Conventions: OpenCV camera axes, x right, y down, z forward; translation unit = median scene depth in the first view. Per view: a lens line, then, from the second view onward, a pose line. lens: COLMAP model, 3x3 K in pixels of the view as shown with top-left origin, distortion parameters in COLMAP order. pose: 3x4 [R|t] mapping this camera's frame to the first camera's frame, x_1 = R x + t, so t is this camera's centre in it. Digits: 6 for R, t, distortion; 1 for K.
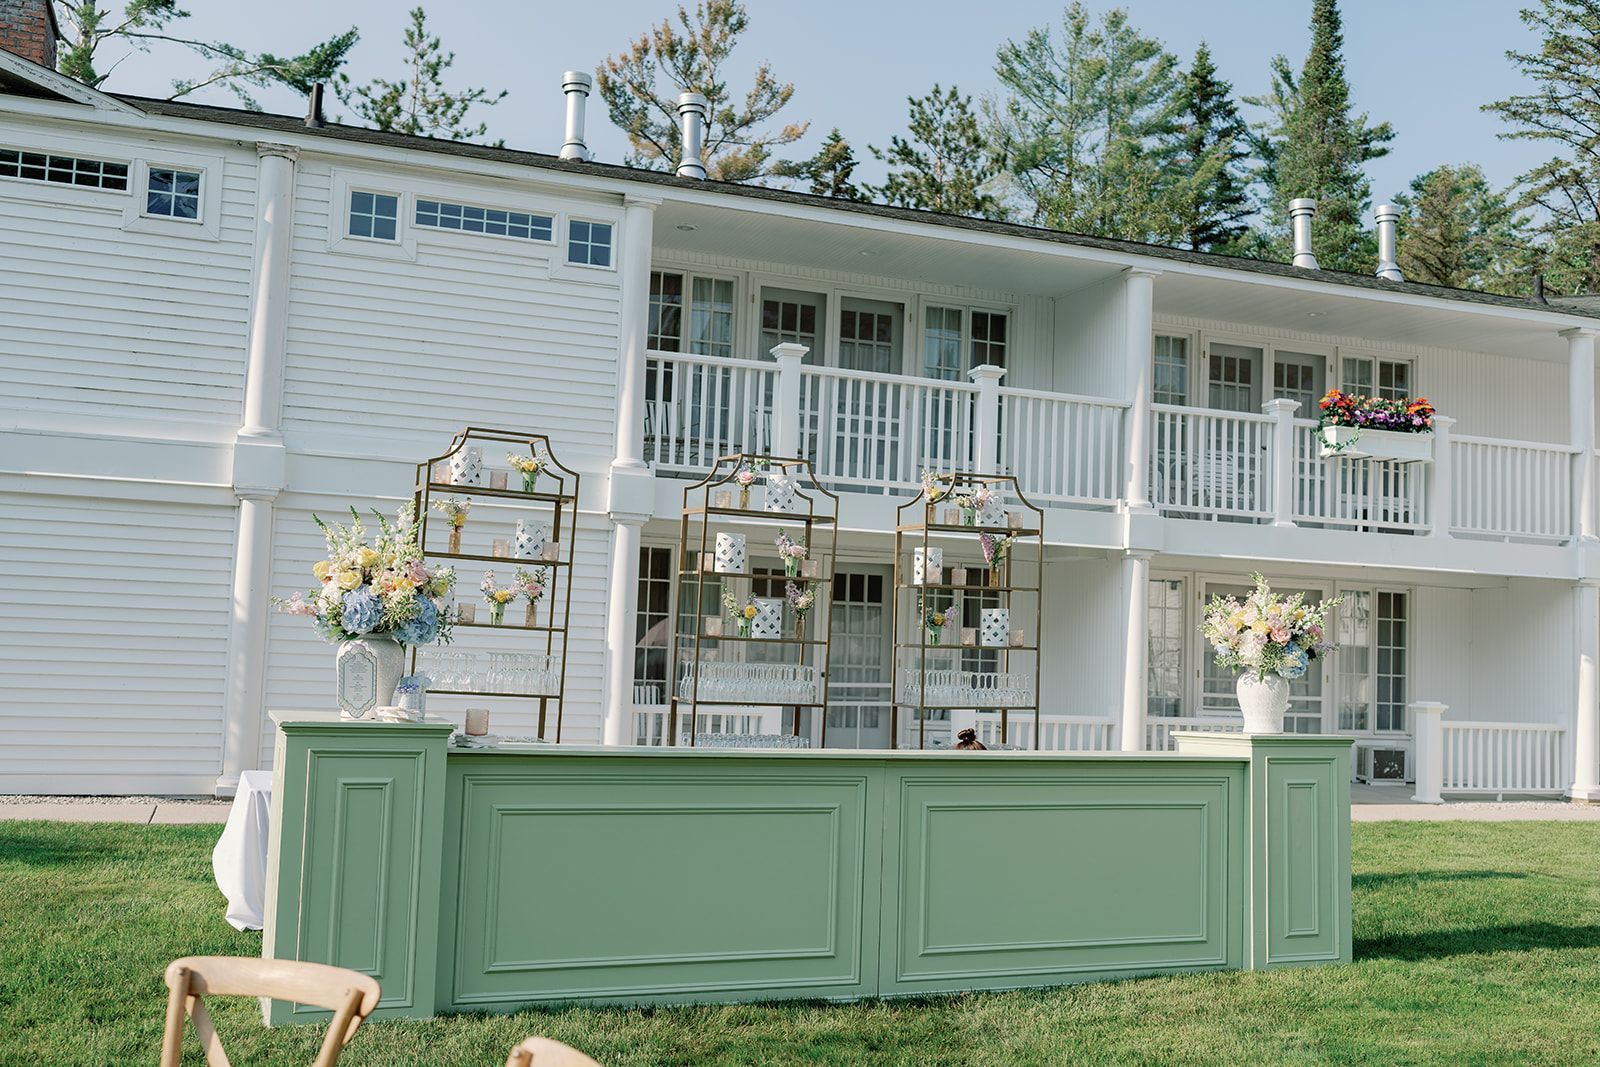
lens RADIAL K [[1610.0, 0, 864.2], [0, 1610.0, 540.4], [0, 0, 1]] dist [-0.003129, -0.004834]
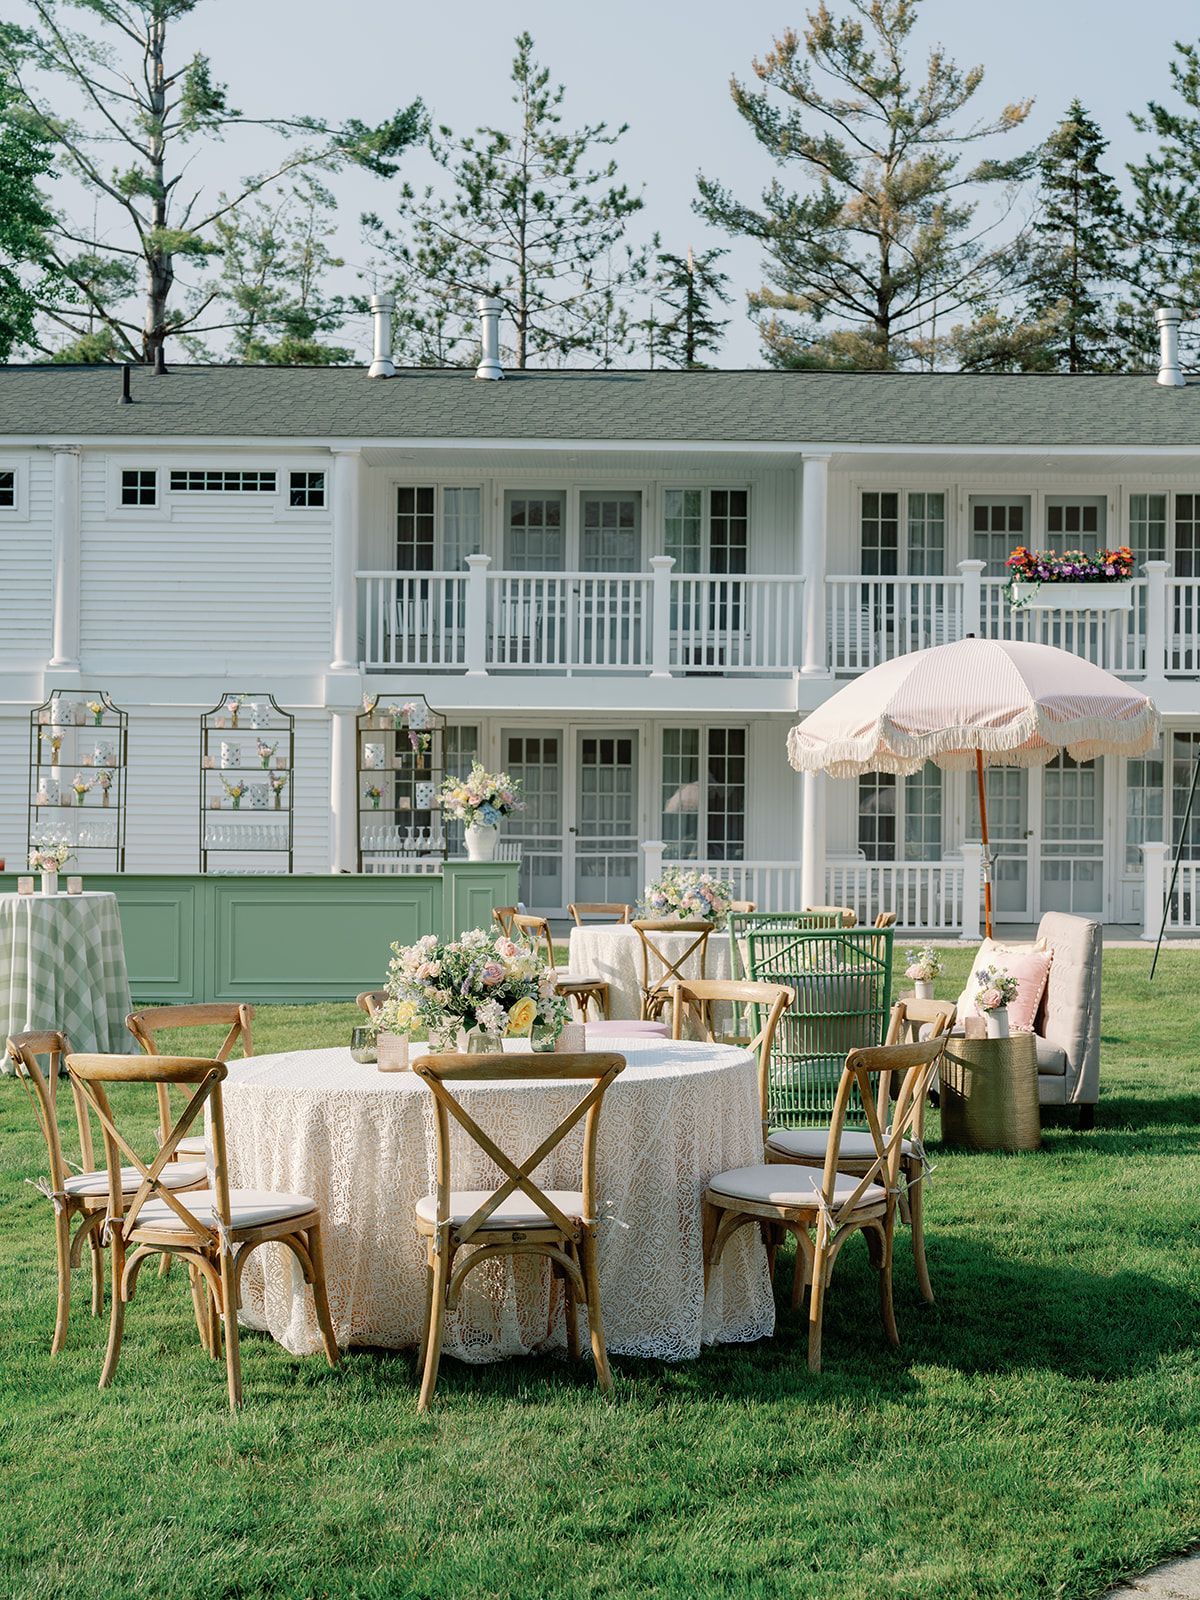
lens RADIAL K [[2539.6, 0, 625.9], [0, 2539.6, 797.5], [0, 0, 1]] dist [-0.002883, 0.073806]
pose [[0.935612, -0.027844, -0.351929, 0.625696], [0.051663, 0.996952, 0.058469, -0.041178], [0.349229, -0.072886, 0.934199, -0.643083]]
